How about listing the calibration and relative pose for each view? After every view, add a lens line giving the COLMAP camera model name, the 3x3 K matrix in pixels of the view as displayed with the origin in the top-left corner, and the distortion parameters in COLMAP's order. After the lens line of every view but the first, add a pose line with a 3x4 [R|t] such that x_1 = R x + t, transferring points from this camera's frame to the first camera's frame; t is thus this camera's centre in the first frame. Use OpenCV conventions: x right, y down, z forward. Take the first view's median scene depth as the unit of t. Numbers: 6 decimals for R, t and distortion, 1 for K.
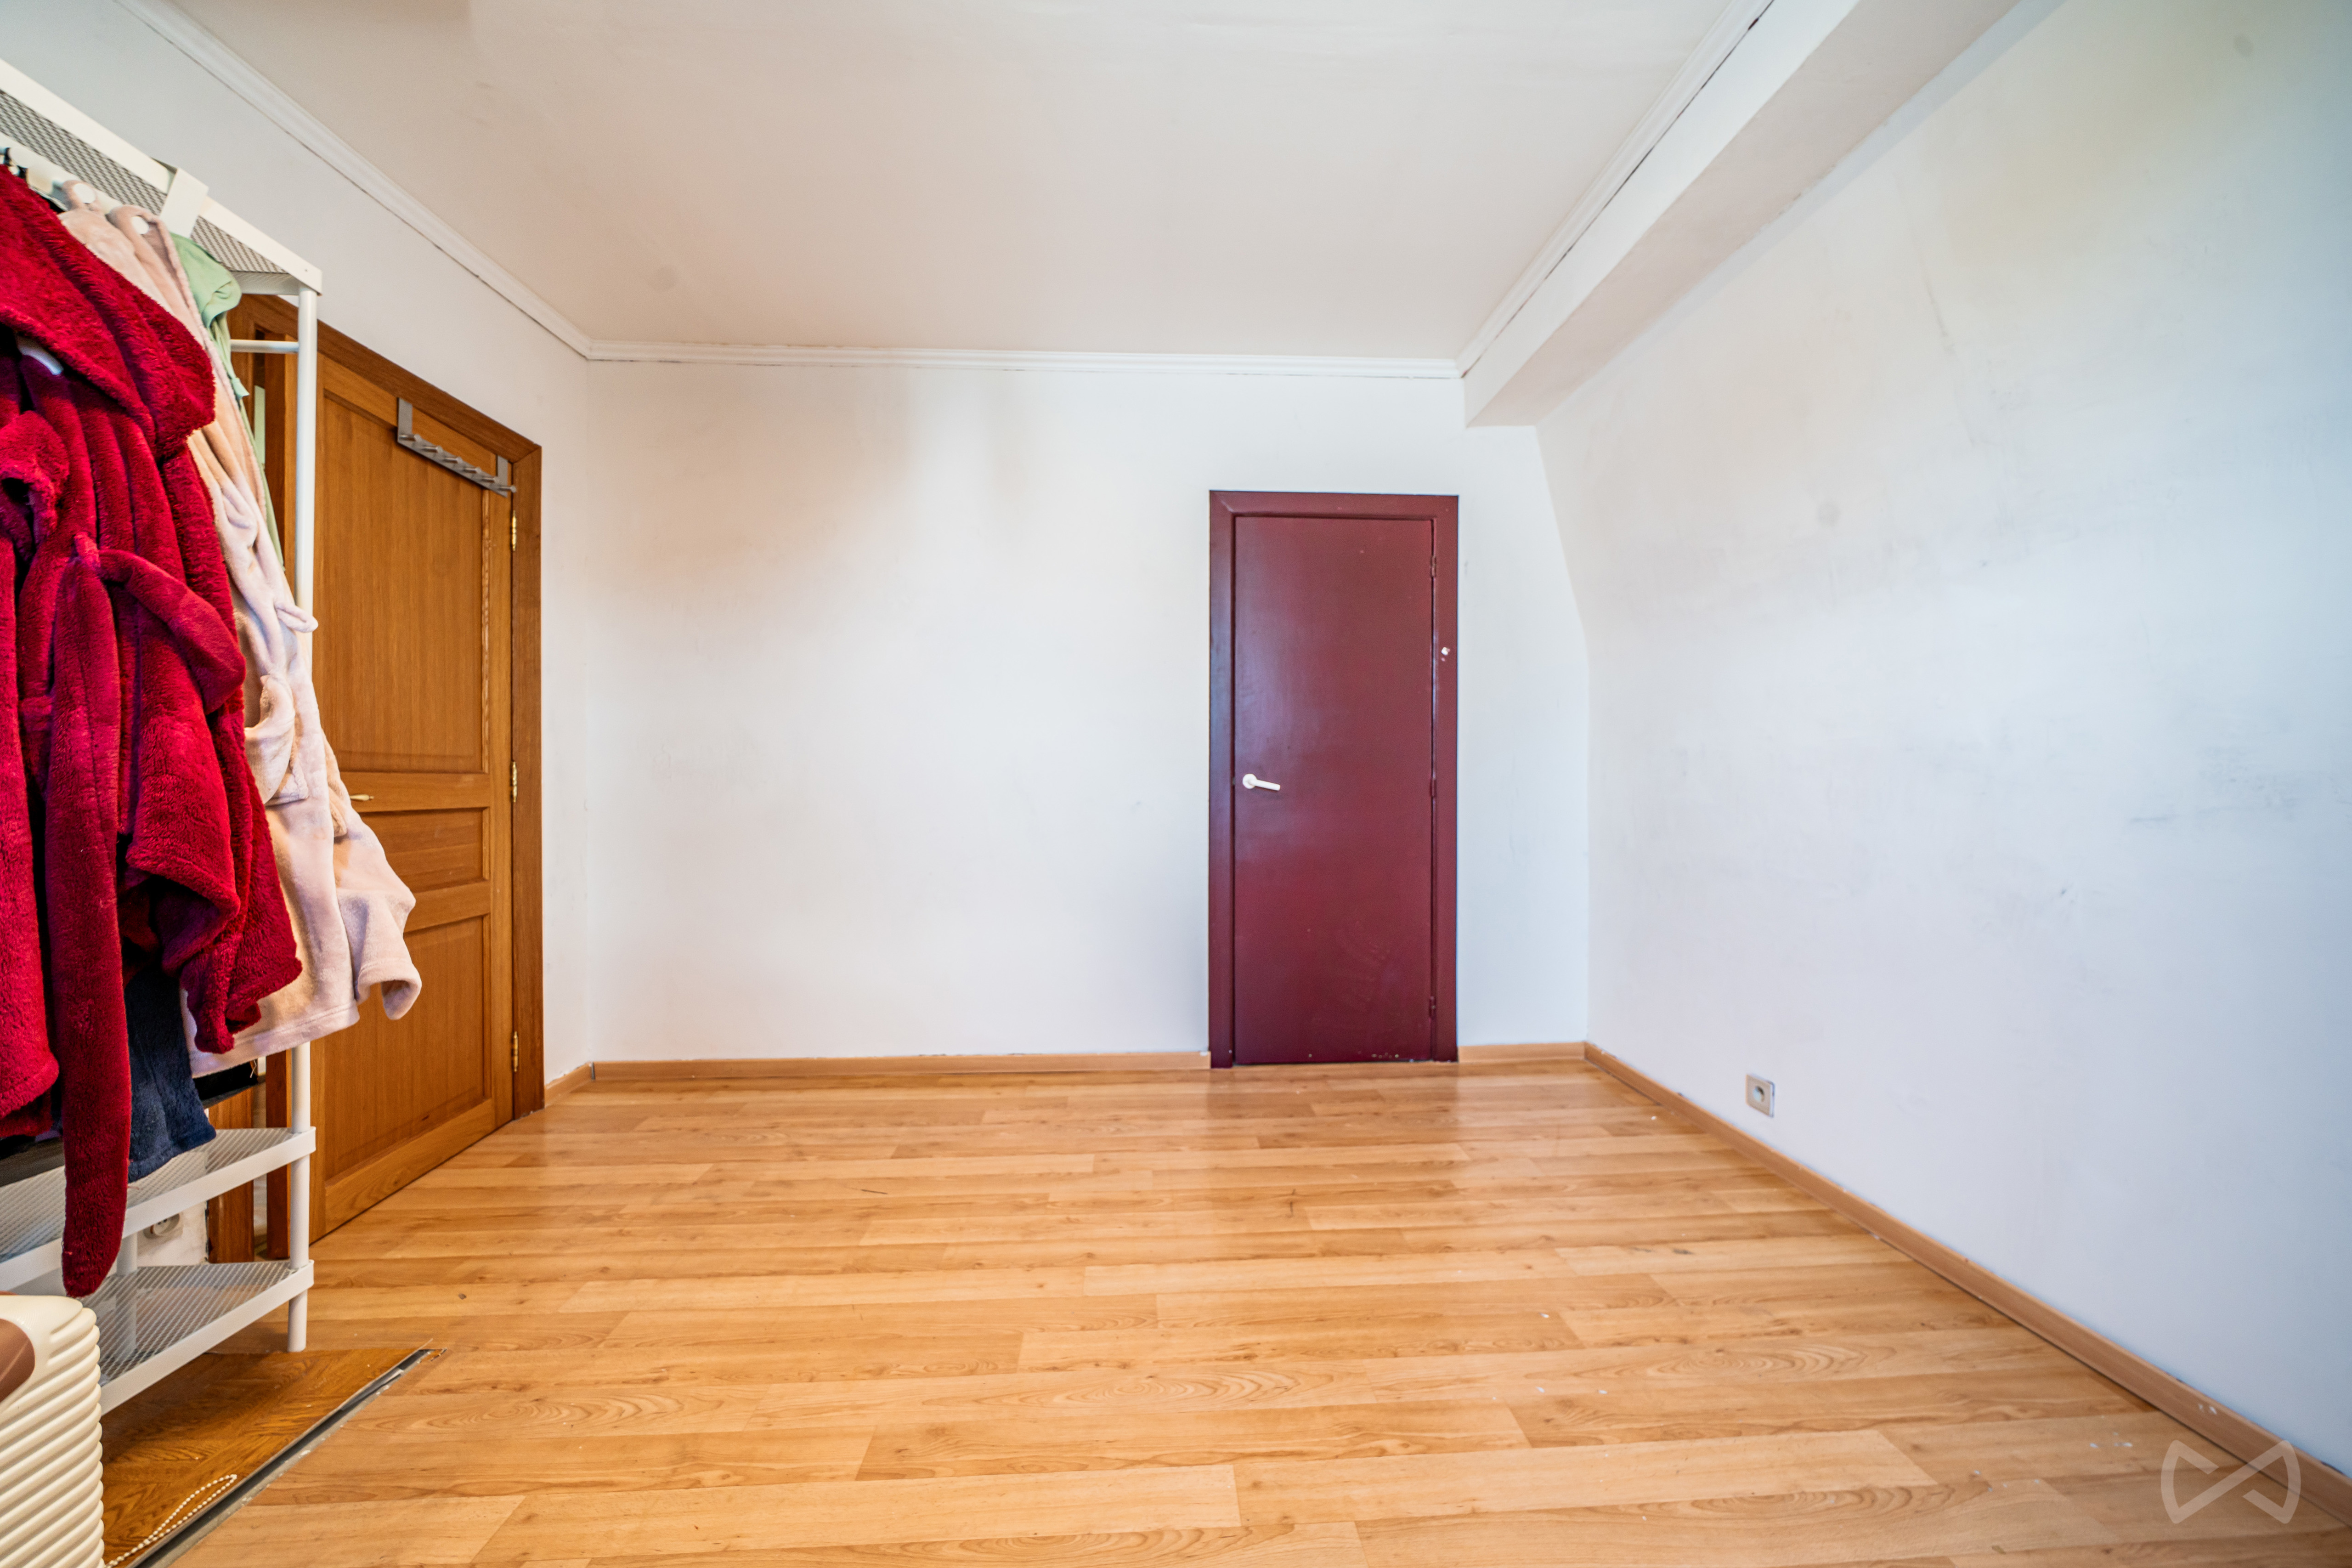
lens RADIAL K [[802.0, 0, 1175.4], [0, 802.0, 785.1], [0, 0, 1]] dist [-0.002434, -0.000222]
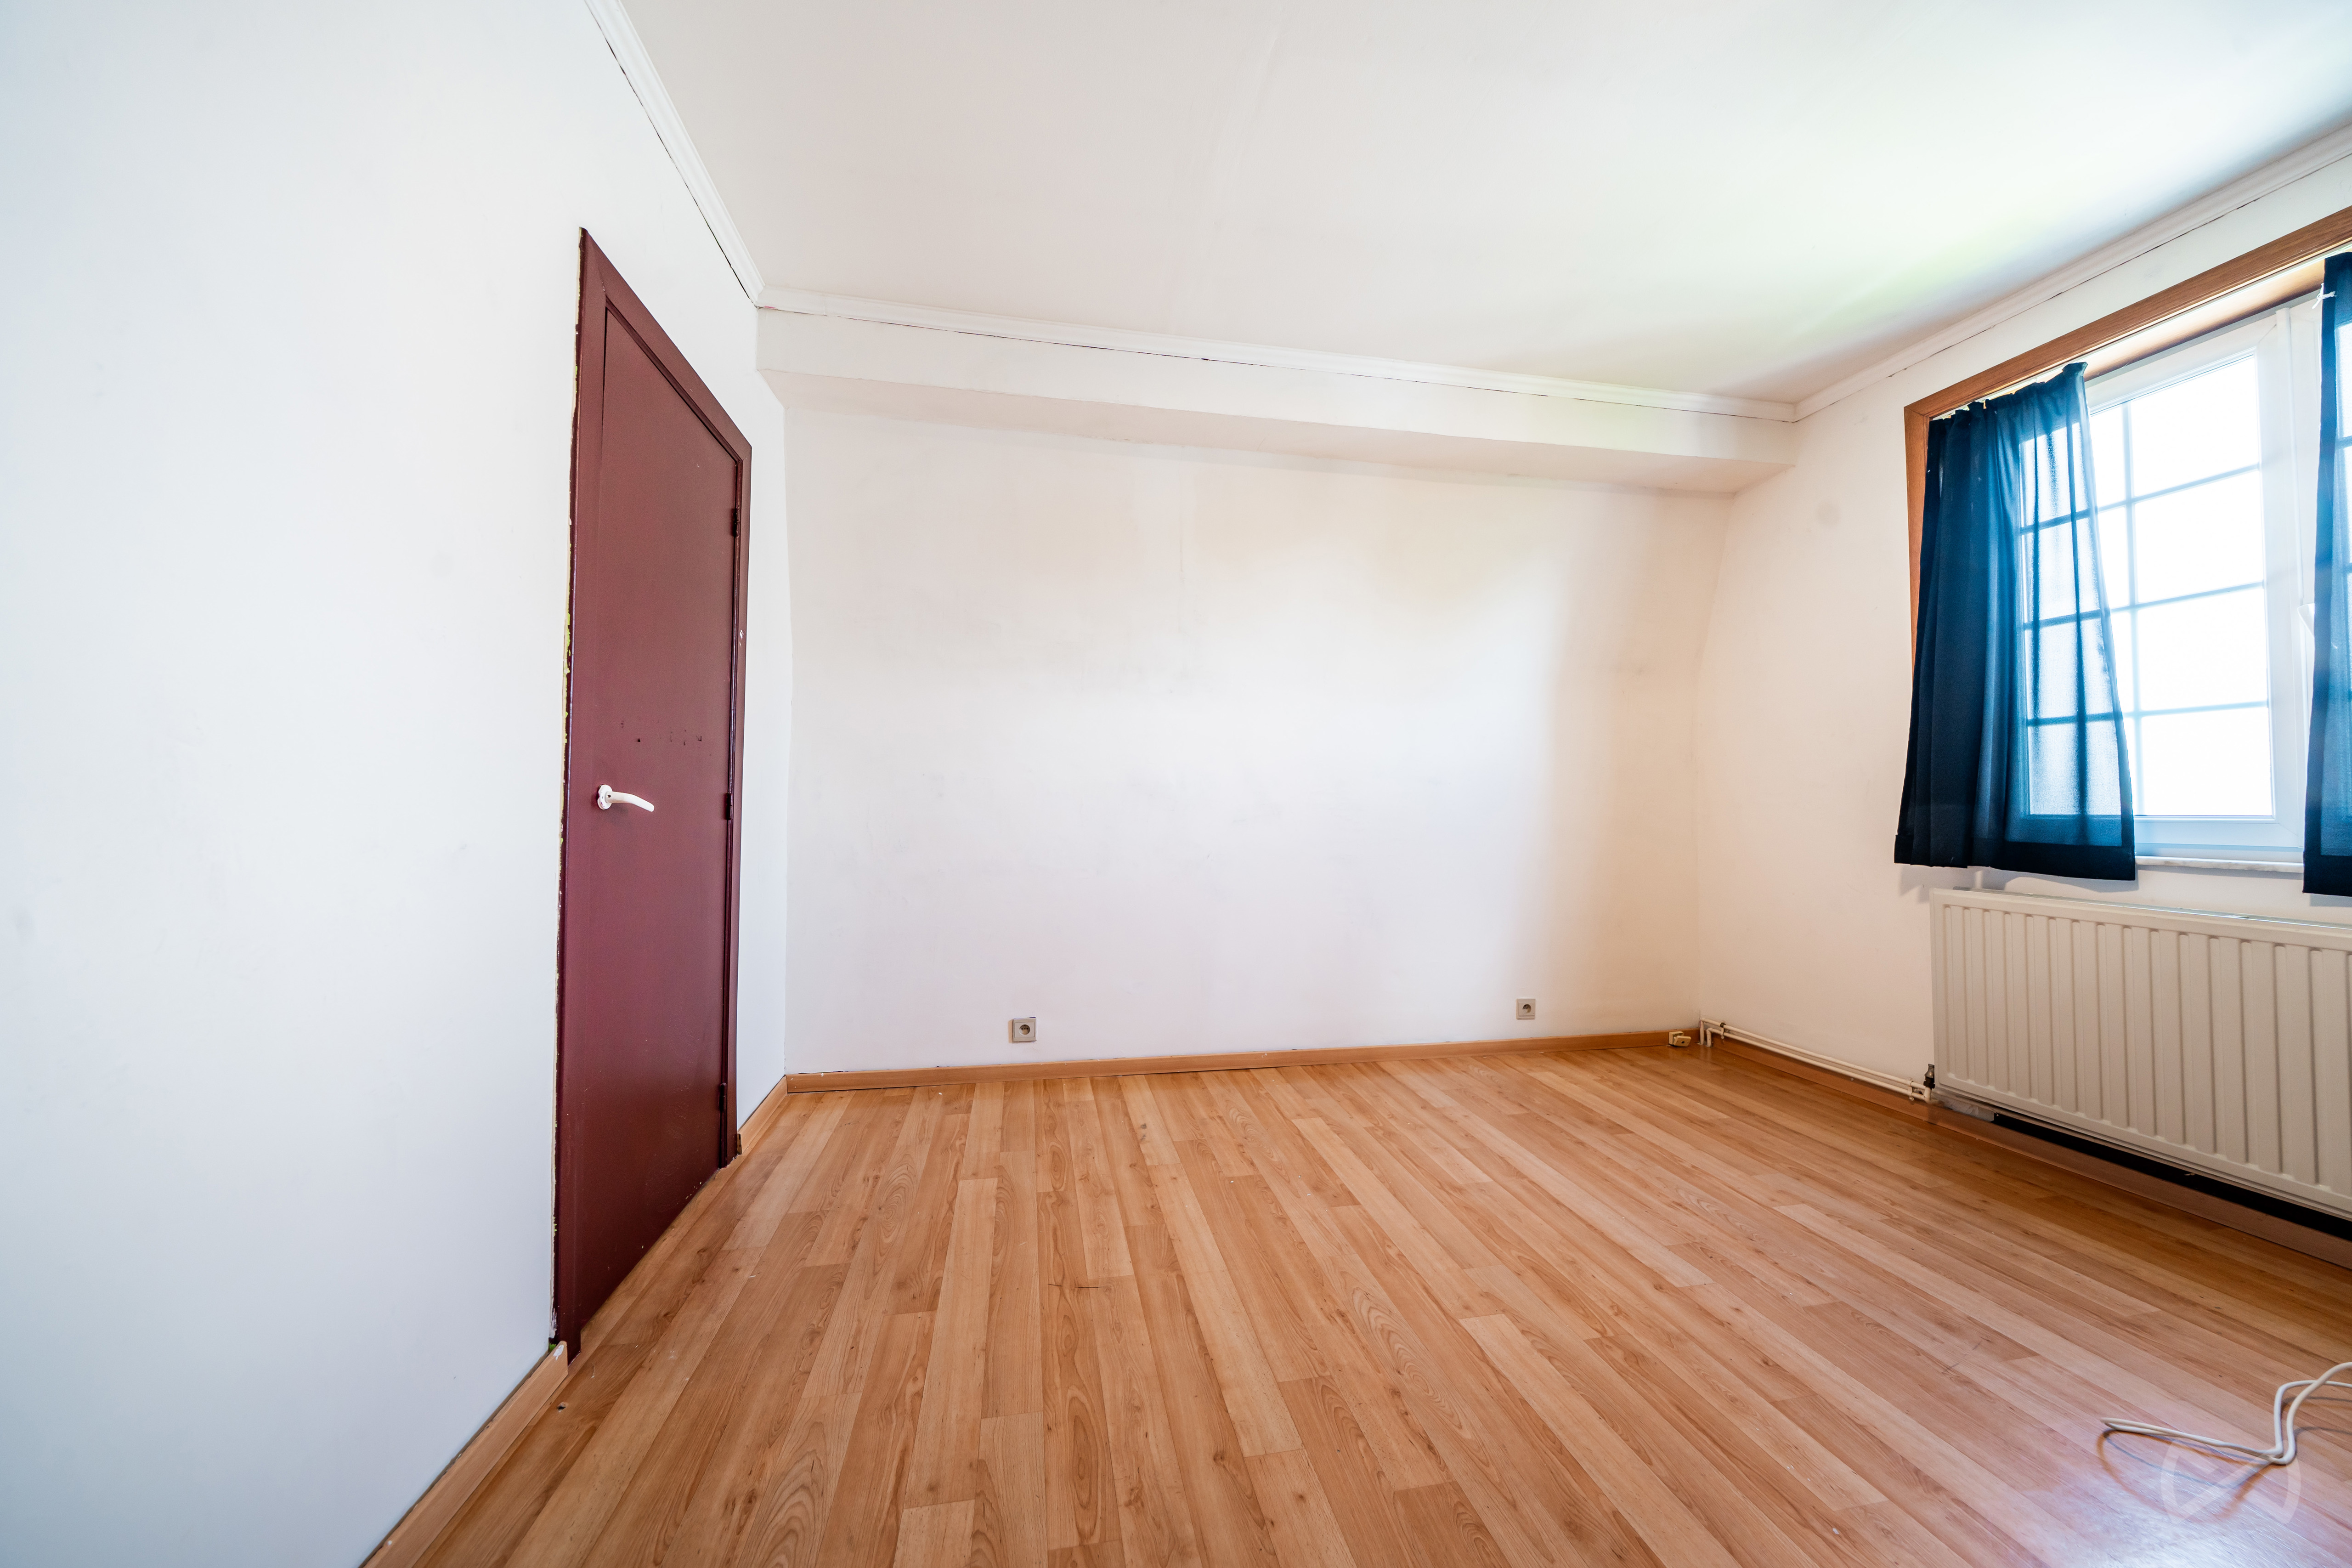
lens RADIAL K [[802.0, 0, 1180.6], [0, 802.0, 783.8], [0, 0, 1]] dist [-0.002434, -0.000222]
pose [[-0.136639, 0.024569, 0.990316, -0.972983], [-0.004480, 0.999667, -0.025419, -0.002760], [-0.990611, -0.007909, -0.136483, 1.329383]]
